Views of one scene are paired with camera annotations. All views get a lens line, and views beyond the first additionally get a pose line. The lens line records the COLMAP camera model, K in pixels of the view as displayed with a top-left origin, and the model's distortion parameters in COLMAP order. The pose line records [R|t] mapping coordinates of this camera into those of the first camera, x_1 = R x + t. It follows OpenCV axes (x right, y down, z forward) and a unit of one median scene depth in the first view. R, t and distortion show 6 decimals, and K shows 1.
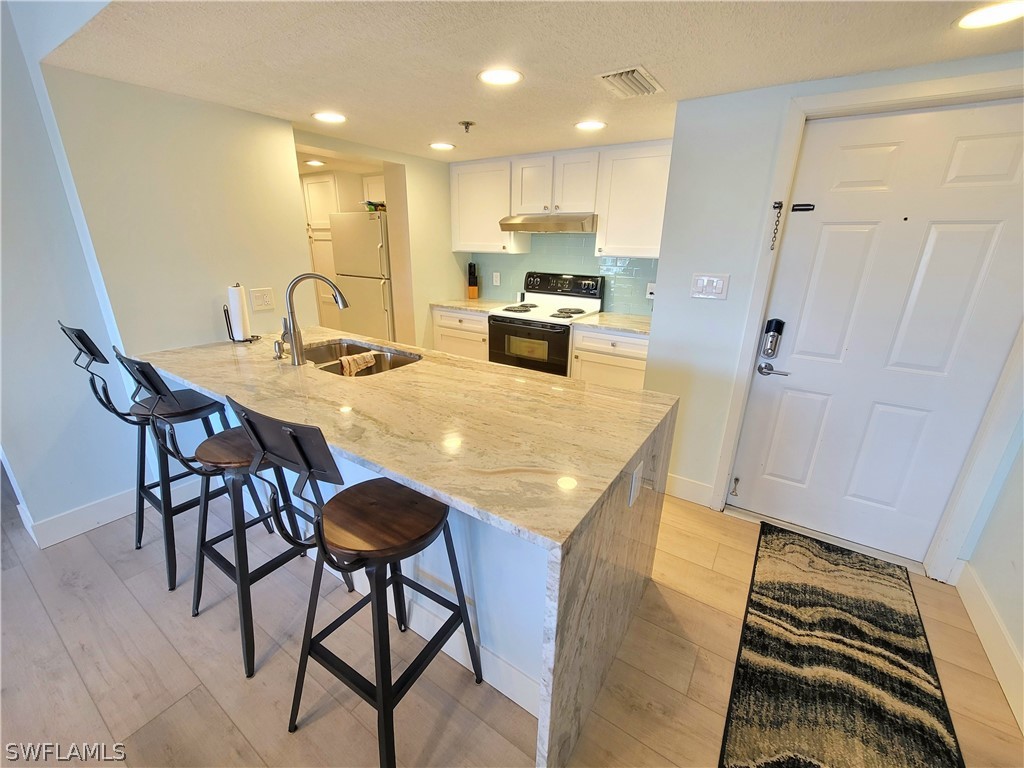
lens RADIAL K [[413.7, 0, 513.6], [0, 413.7, 380.7], [0, 0, 1]] dist [0.002864, 0.000181]
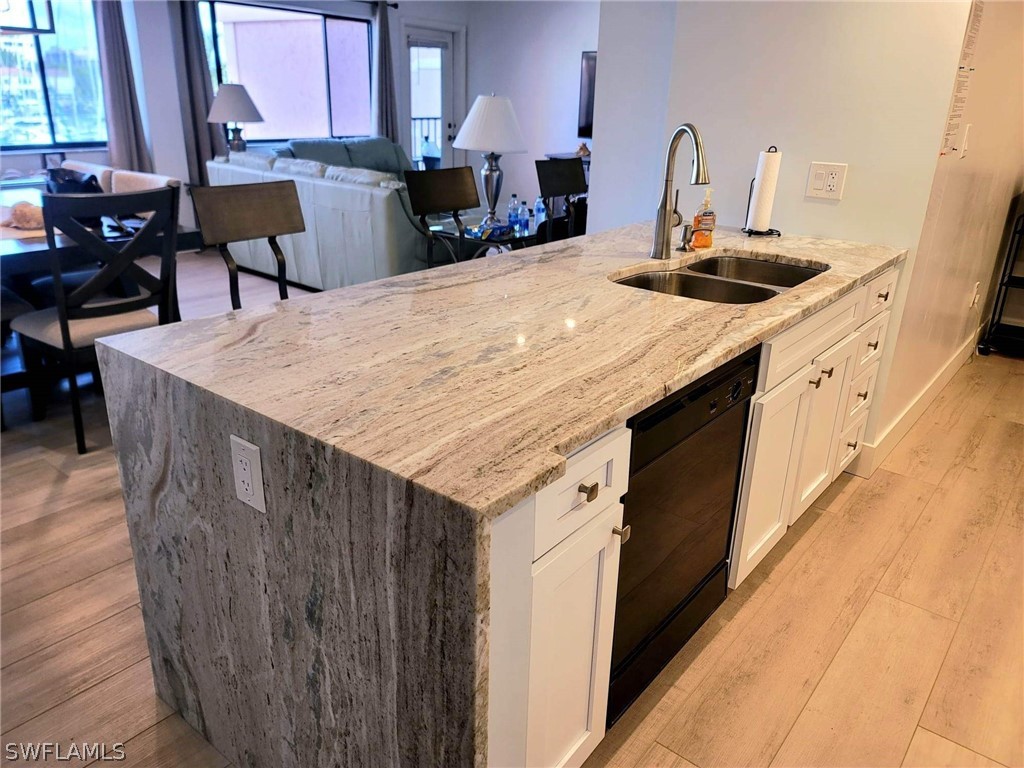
lens RADIAL K [[766.2, 0, 512.1], [0, 766.2, 384.0], [0, 0, 1]] dist [0.036818, -0.002237]
pose [[-0.093137, 0.337950, -0.936544, 0.424202], [-0.348692, 0.869991, 0.348611, -0.120359], [0.932598, 0.359034, 0.036812, 0.446657]]
